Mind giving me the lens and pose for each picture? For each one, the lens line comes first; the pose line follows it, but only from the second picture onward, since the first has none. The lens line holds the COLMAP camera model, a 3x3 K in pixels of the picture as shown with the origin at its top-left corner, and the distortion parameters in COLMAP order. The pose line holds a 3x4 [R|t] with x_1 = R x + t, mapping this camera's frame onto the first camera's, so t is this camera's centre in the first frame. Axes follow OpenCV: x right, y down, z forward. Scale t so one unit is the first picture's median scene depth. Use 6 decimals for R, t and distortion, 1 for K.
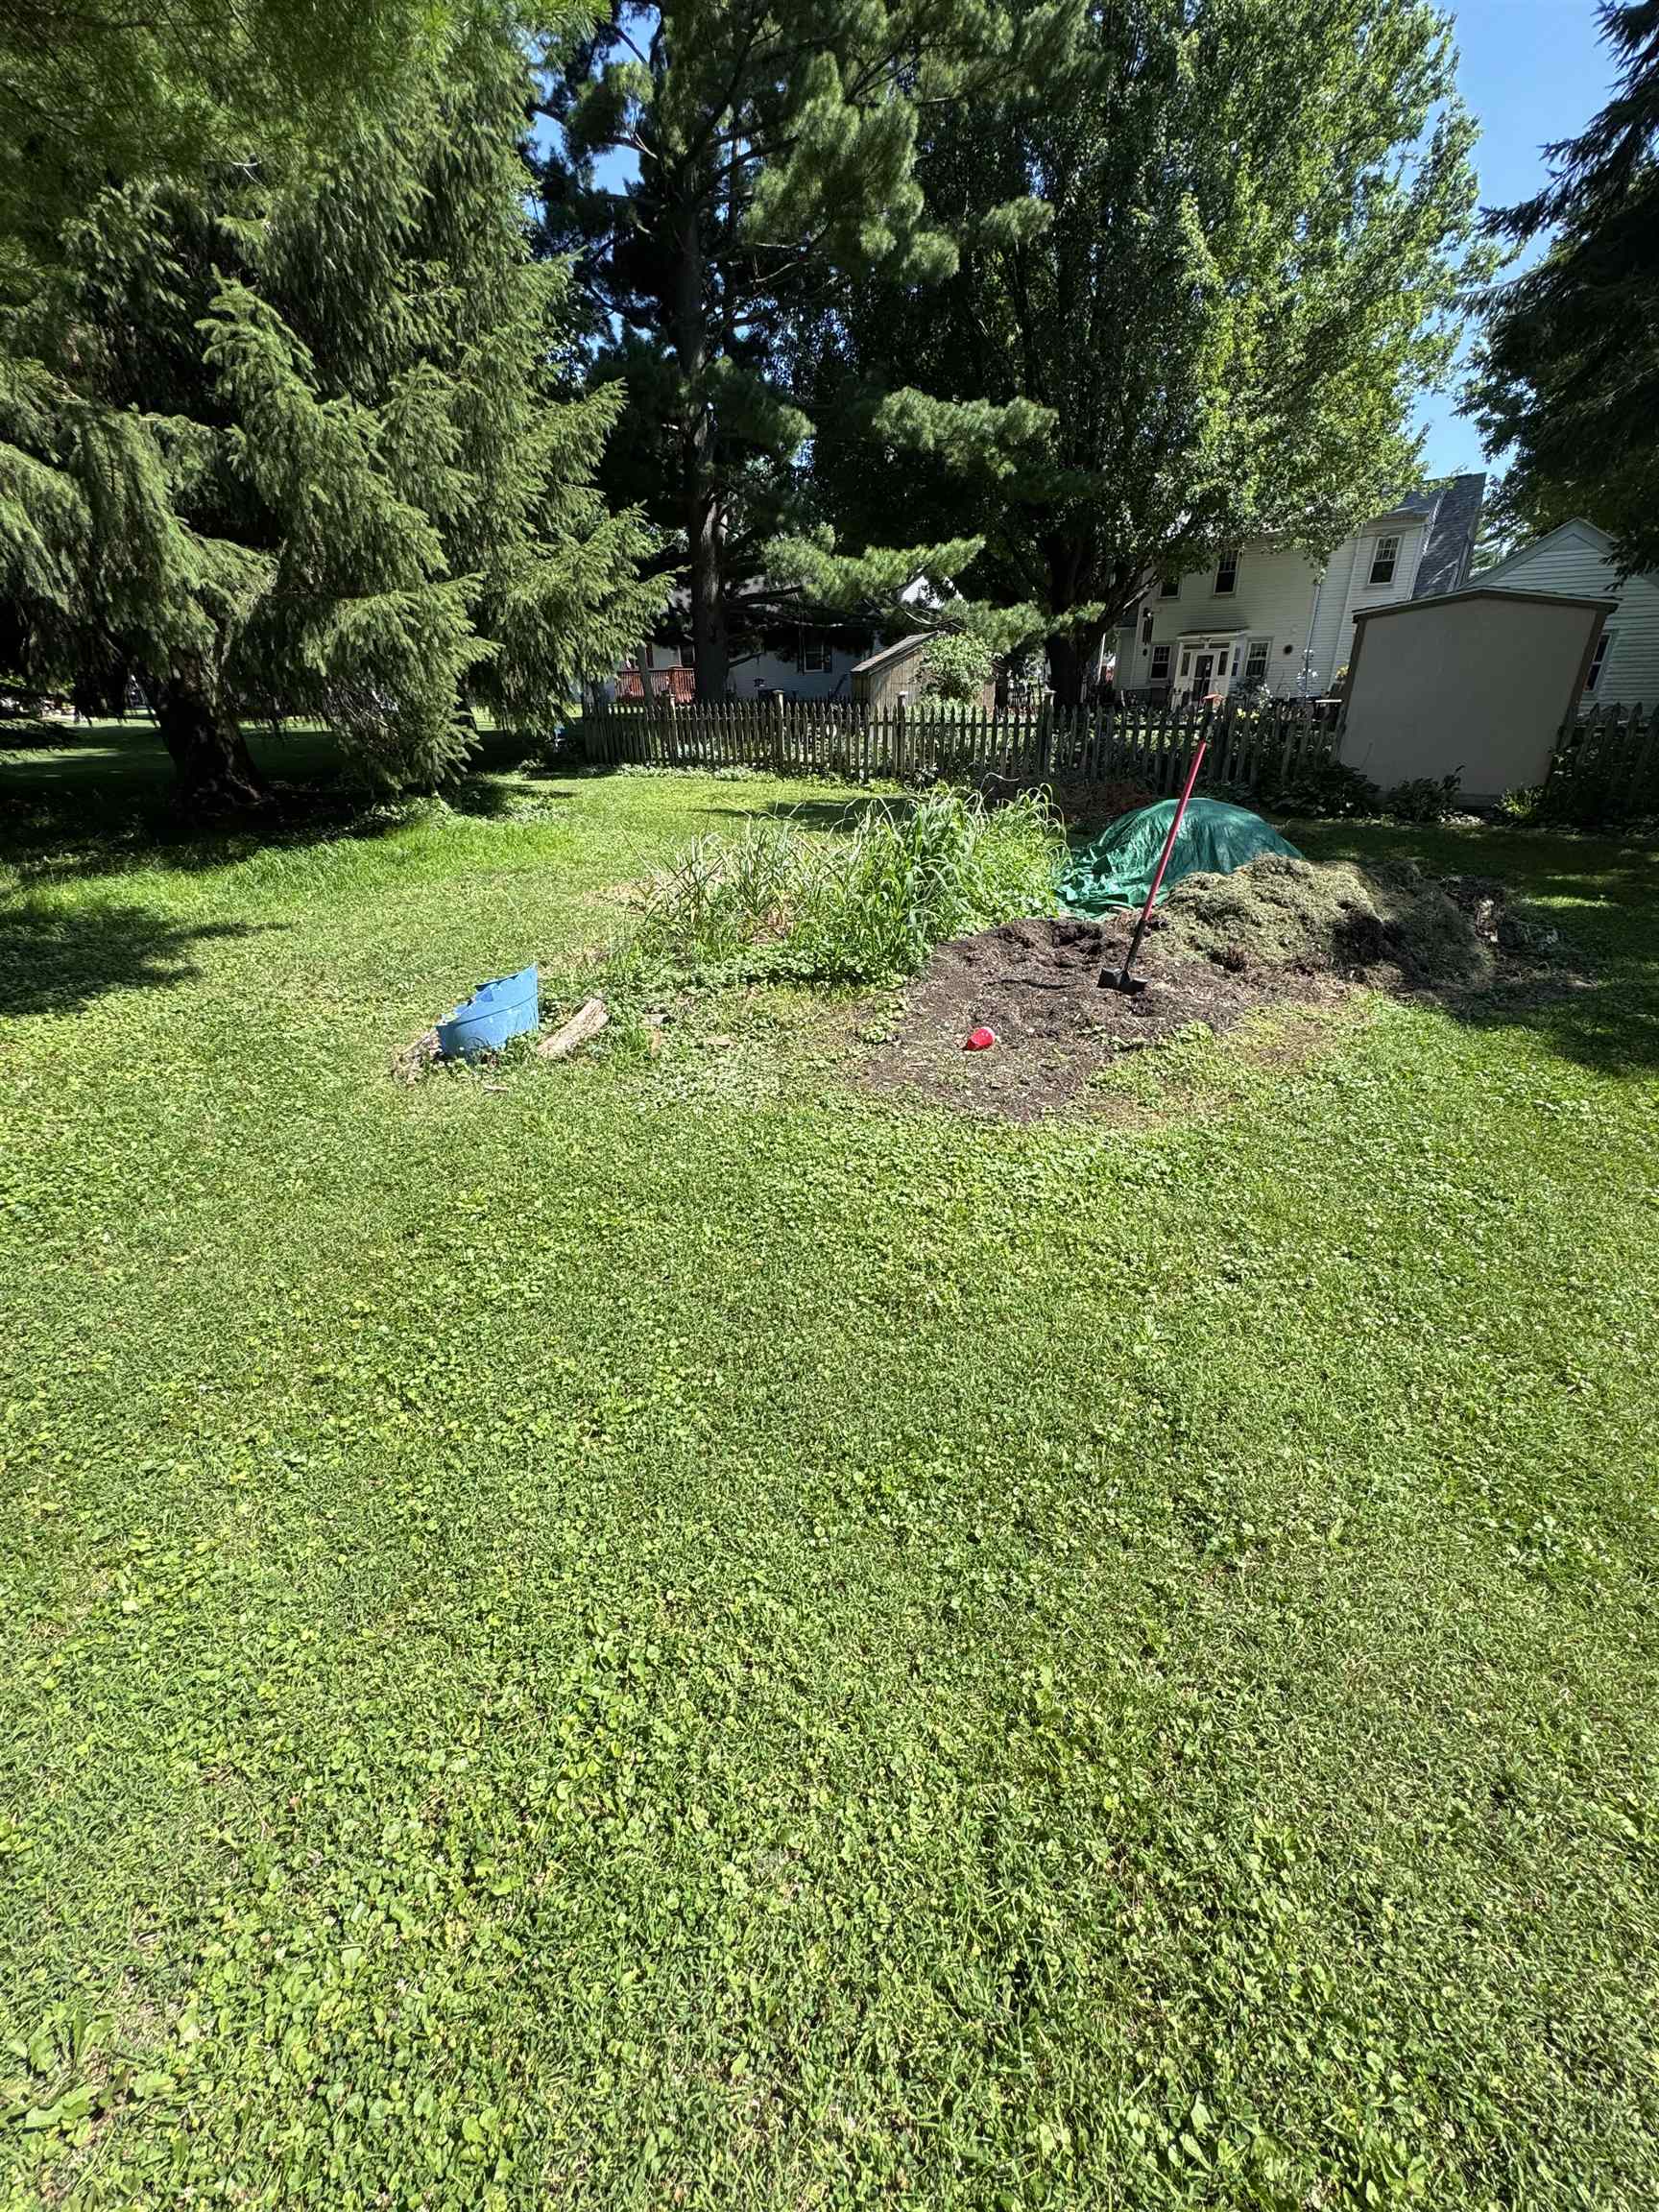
lens RADIAL K [[891.1, 0, 825.2], [0, 891.1, 1108.1], [0, 0, 1]] dist [0.000975, 0.000164]
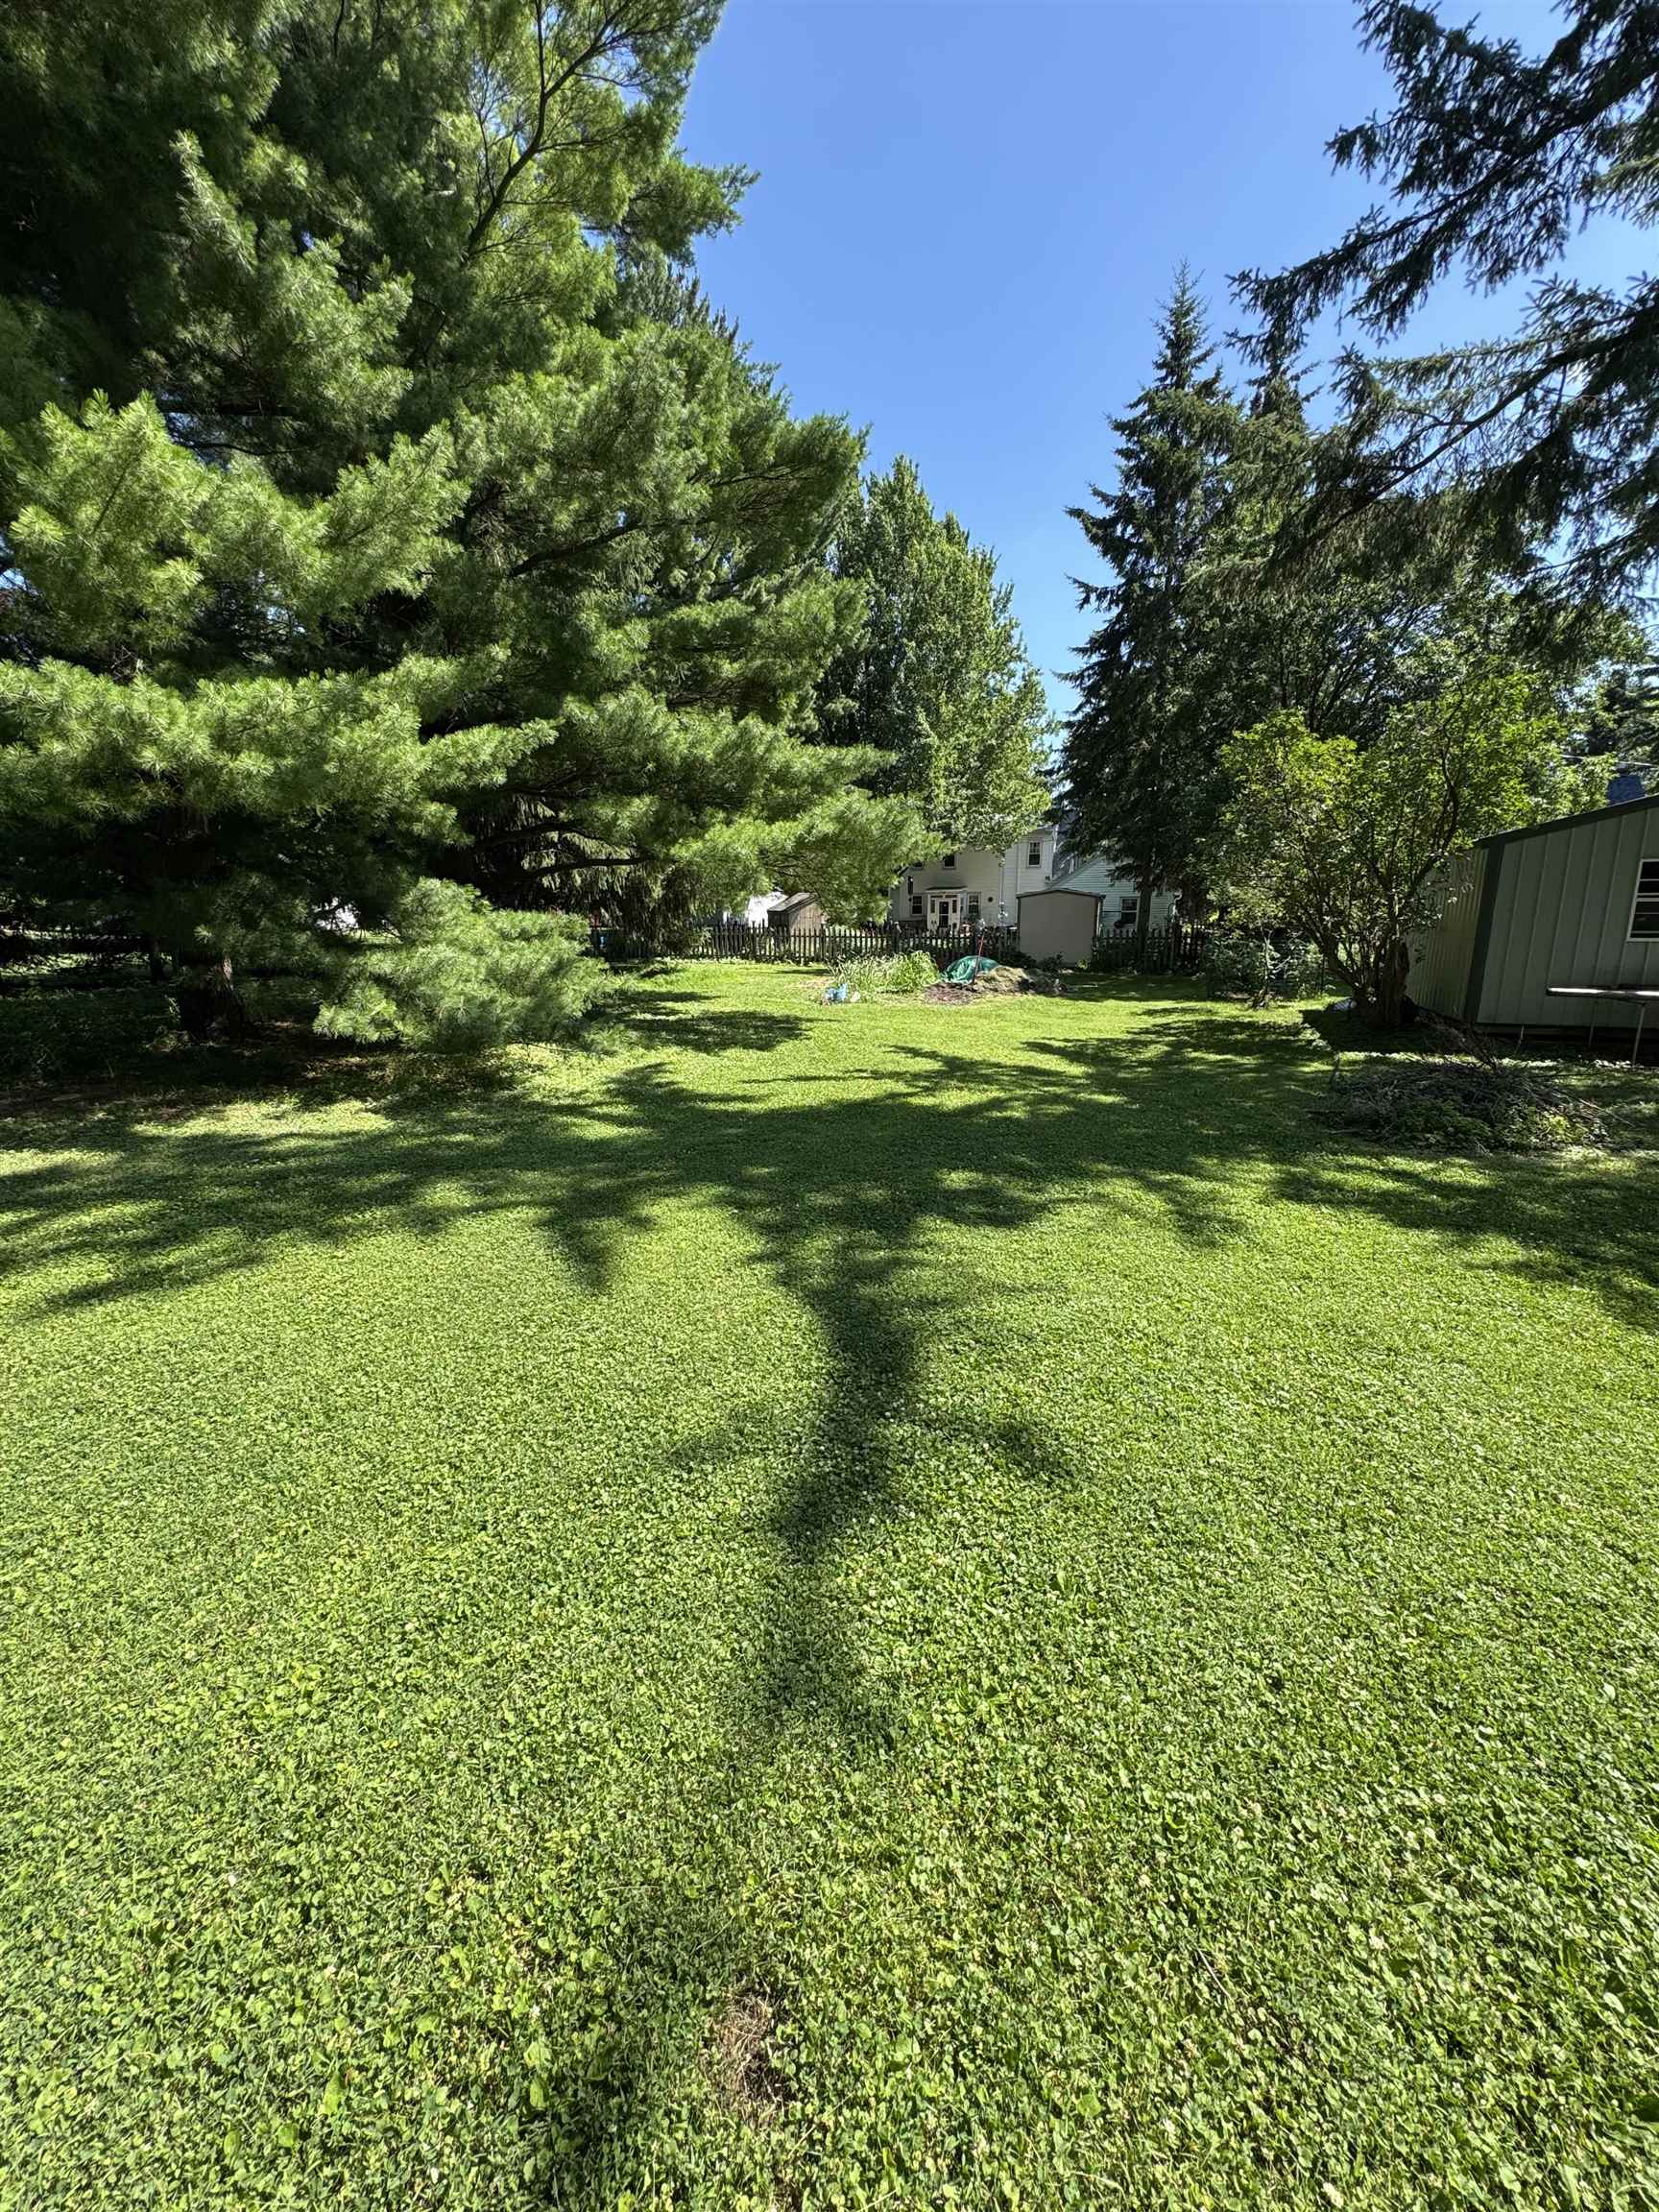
lens RADIAL K [[891.1, 0, 831.8], [0, 891.1, 1104.5], [0, 0, 1]] dist [0.000975, 0.000164]
pose [[0.964766, -0.042926, 0.259583, -0.339448], [0.101469, 0.970983, -0.216553, 0.295138], [-0.242755, 0.235263, 0.941128, -0.636857]]
